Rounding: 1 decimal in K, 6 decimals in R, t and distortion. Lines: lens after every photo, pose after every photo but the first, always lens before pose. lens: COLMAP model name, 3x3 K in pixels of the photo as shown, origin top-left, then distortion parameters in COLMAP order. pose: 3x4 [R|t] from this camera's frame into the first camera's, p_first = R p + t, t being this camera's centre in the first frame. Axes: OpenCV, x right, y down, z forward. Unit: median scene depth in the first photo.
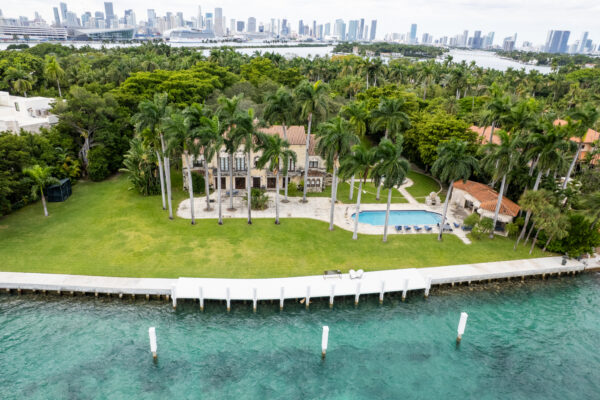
lens RADIAL K [[412.8, 0, 300.0], [0, 412.8, 200.0], [0, 0, 1]] dist [-0.087667, 0.084484]
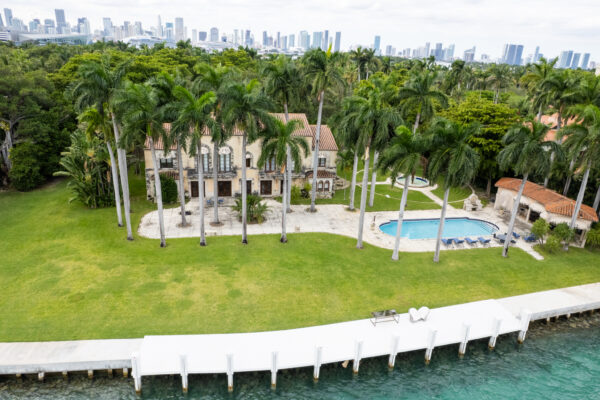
lens RADIAL K [[423.2, 0, 309.1], [0, 423.2, 200.3], [0, 0, 1]] dist [-0.091128, 0.087787]
pose [[0.994969, -0.024797, 0.097067, -0.080632], [0.027740, 0.999192, -0.029089, 0.008250], [-0.096267, 0.031635, 0.994853, 0.266532]]
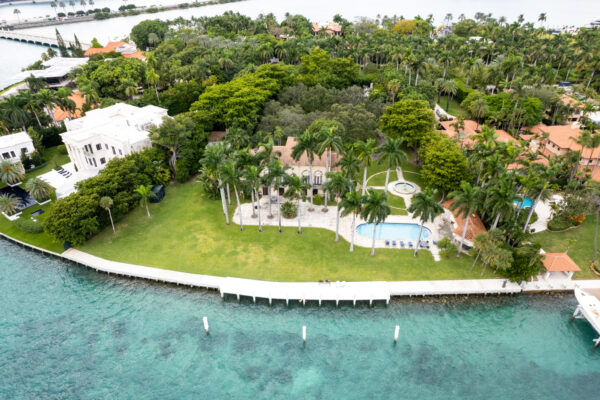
lens RADIAL K [[380.0, 0, 300.0], [0, 380.0, 200.0], [0, 0, 1]] dist [-0.075926, 0.068928]
pose [[0.980530, 0.059925, -0.187001, 0.182332], [-0.026872, 0.984288, 0.174512, -0.280321], [0.194520, -0.166089, 0.966735, -0.236811]]
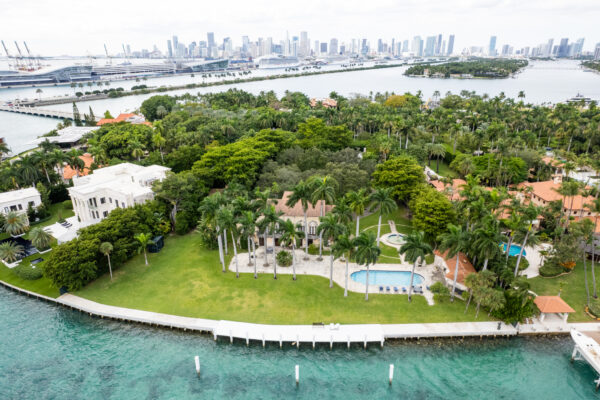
lens RADIAL K [[380.0, 0, 300.0], [0, 380.0, 200.0], [0, 0, 1]] dist [-0.075926, 0.068928]
pose [[0.980644, 0.022739, -0.194477, 0.212817], [-0.026302, 0.999530, -0.015757, -0.198824], [0.194027, 0.020567, 0.980781, -0.289353]]
